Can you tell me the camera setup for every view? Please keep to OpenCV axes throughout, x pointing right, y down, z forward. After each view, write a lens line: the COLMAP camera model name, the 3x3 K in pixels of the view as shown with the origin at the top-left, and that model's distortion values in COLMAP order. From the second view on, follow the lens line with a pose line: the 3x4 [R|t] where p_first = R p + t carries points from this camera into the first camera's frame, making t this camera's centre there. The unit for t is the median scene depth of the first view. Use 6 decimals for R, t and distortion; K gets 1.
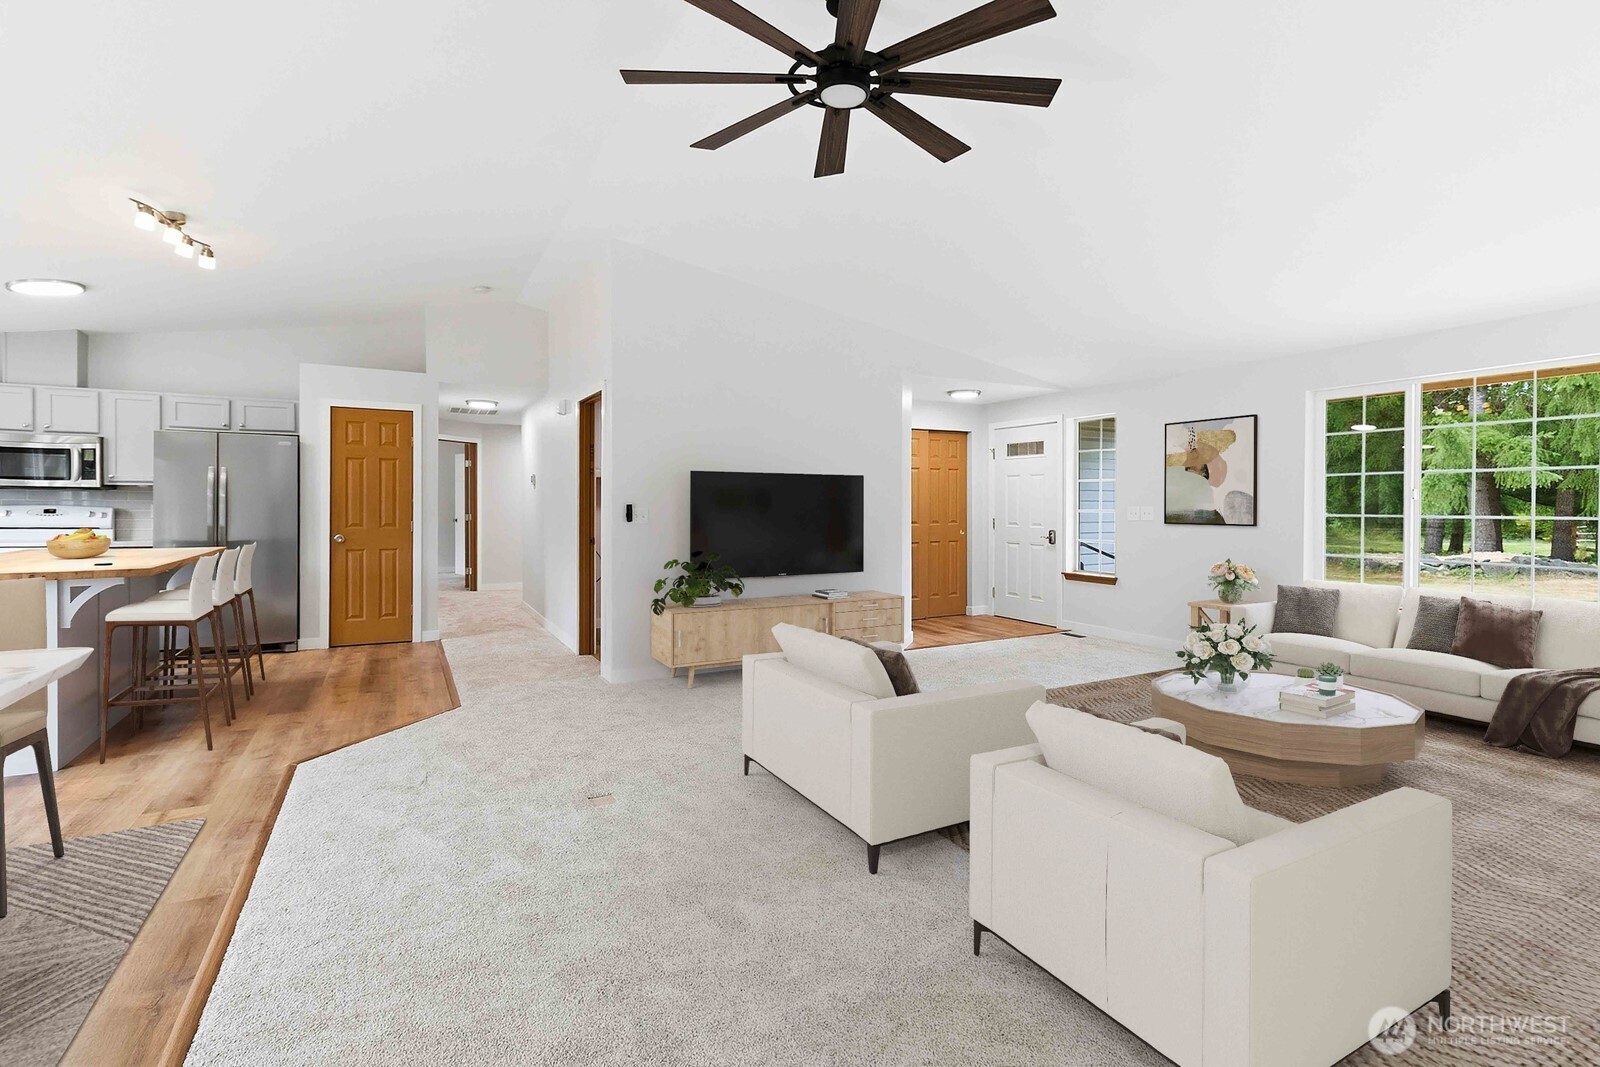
lens RADIAL K [[786.3, 0, 765.5], [0, 786.3, 508.8], [0, 0, 1]] dist [0.039713, 0.000683]
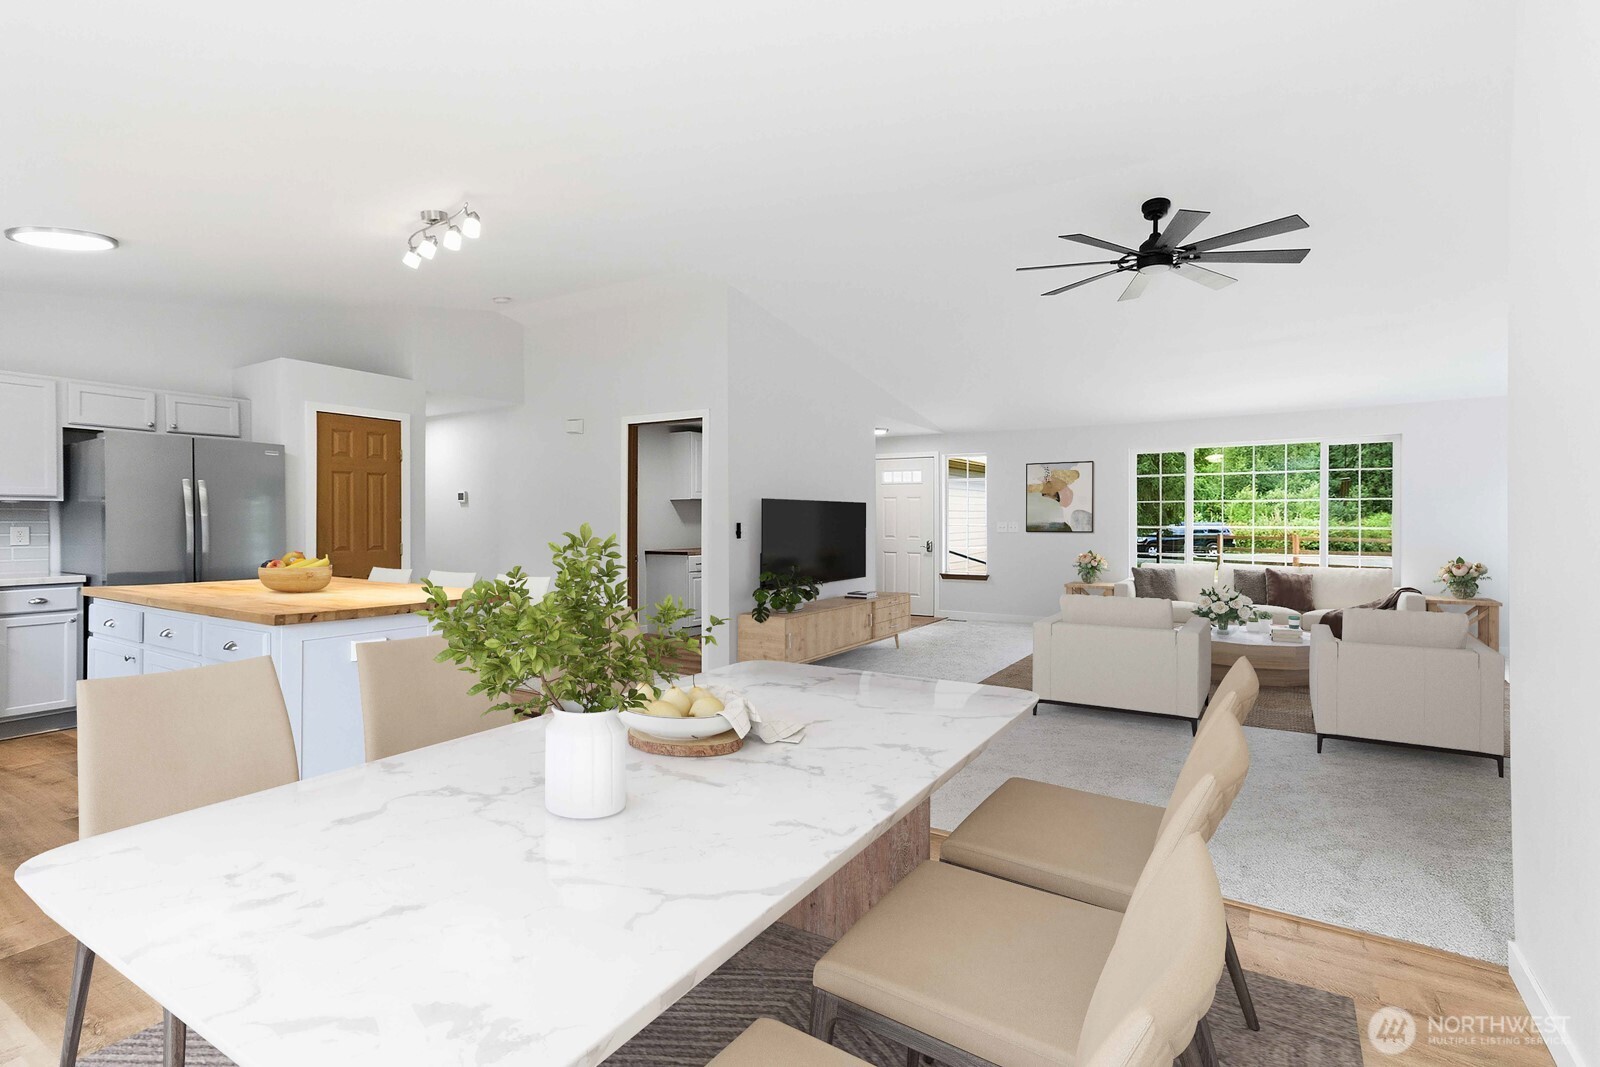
lens RADIAL K [[774.3, 0, 813.0], [0, 774.3, 523.9], [0, 0, 1]] dist [-0.023884, 0.051765]
pose [[0.849970, -0.009792, 0.526741, -0.568548], [0.008664, 0.999952, 0.004608, -0.006225], [-0.526760, 0.000647, 0.850014, 0.005101]]
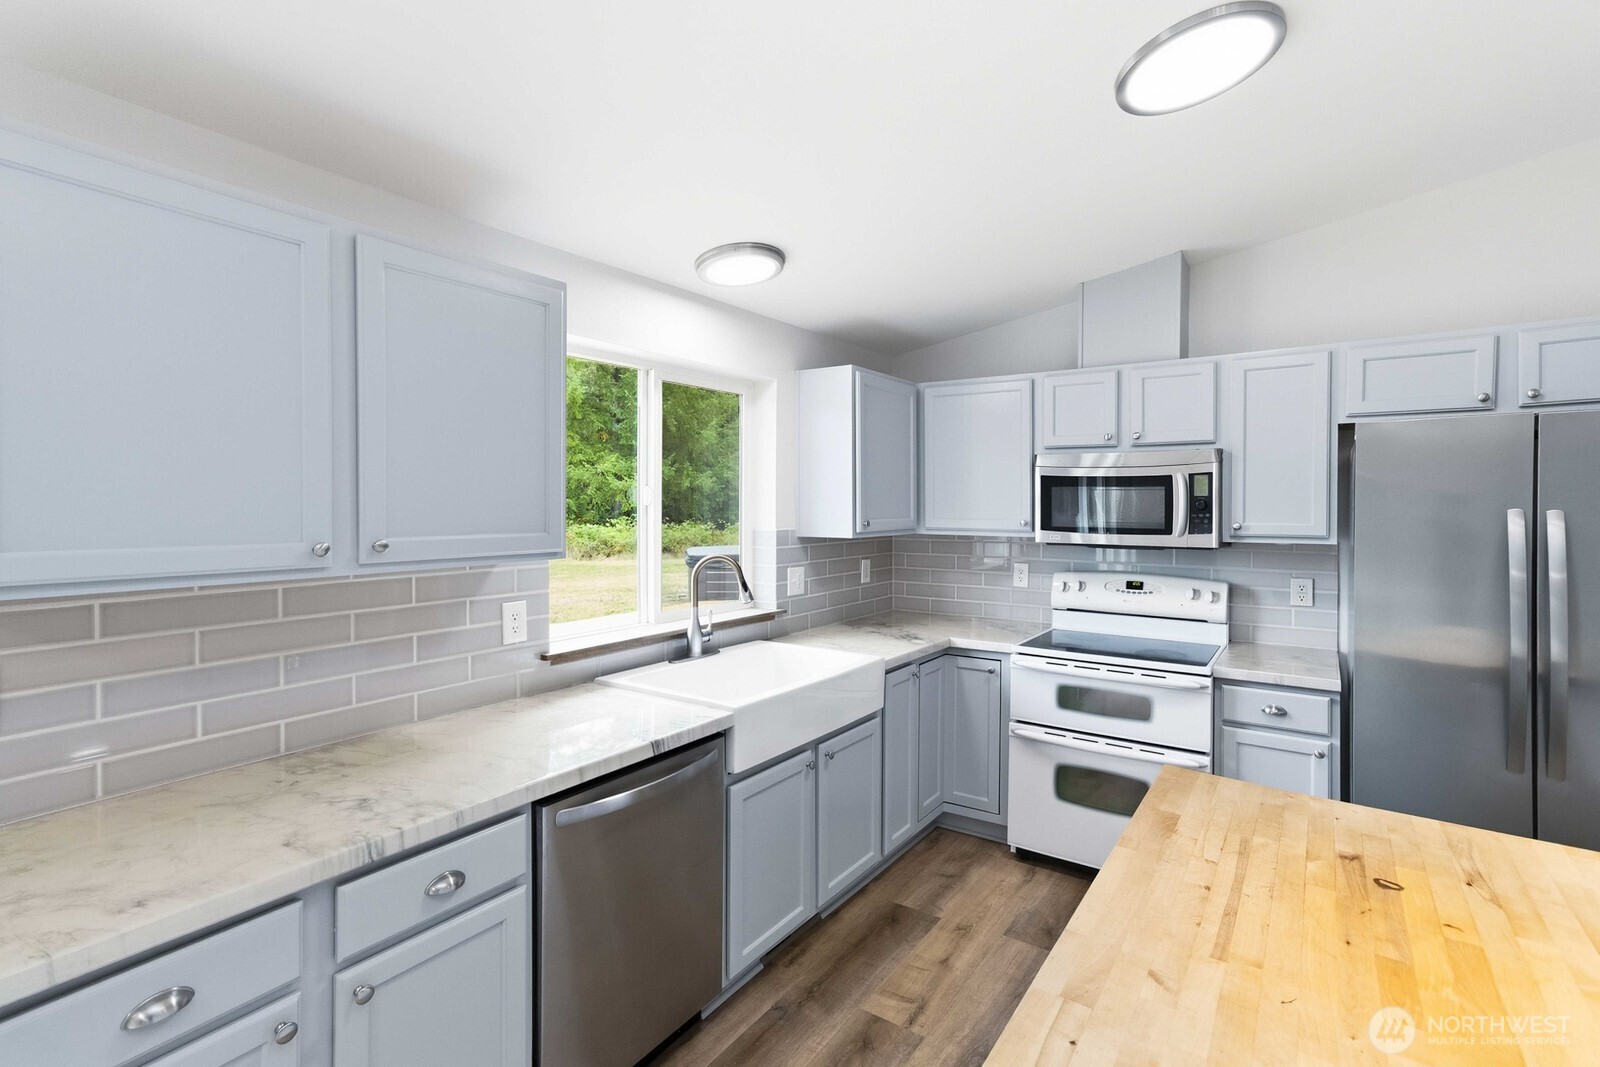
lens RADIAL K [[733.0, 0, 836.6], [0, 733.0, 517.8], [0, 0, 1]] dist [0.000358, 0.000548]
pose [[0.520822, 0.010285, -0.853603, -0.566298], [0.001573, 0.999914, 0.013007, -0.053250], [0.853664, -0.008117, 0.520761, 0.566761]]
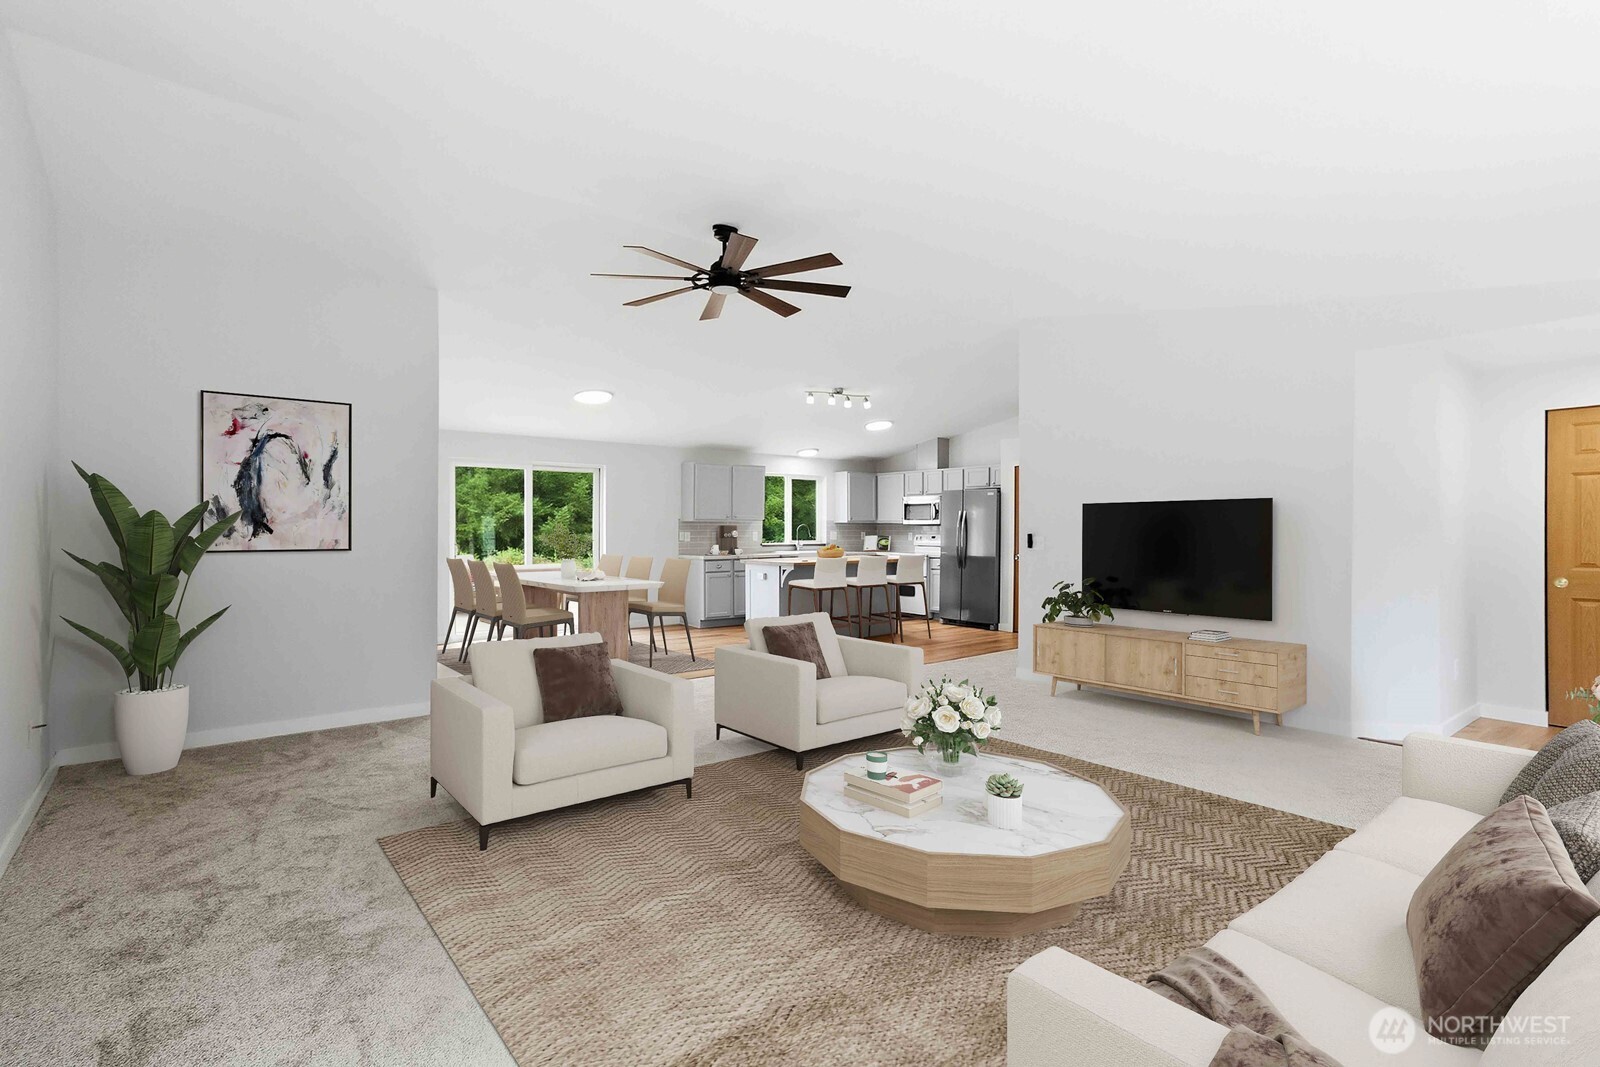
lens RADIAL K [[733.0, 0, 836.6], [0, 733.0, 517.8], [0, 0, 1]] dist [0.000358, 0.000548]
pose [[0.263602, -0.021534, -0.964391, 0.701833], [-0.005240, 0.999704, -0.023754, -0.000579], [0.964617, 0.011315, 0.263411, 0.353012]]
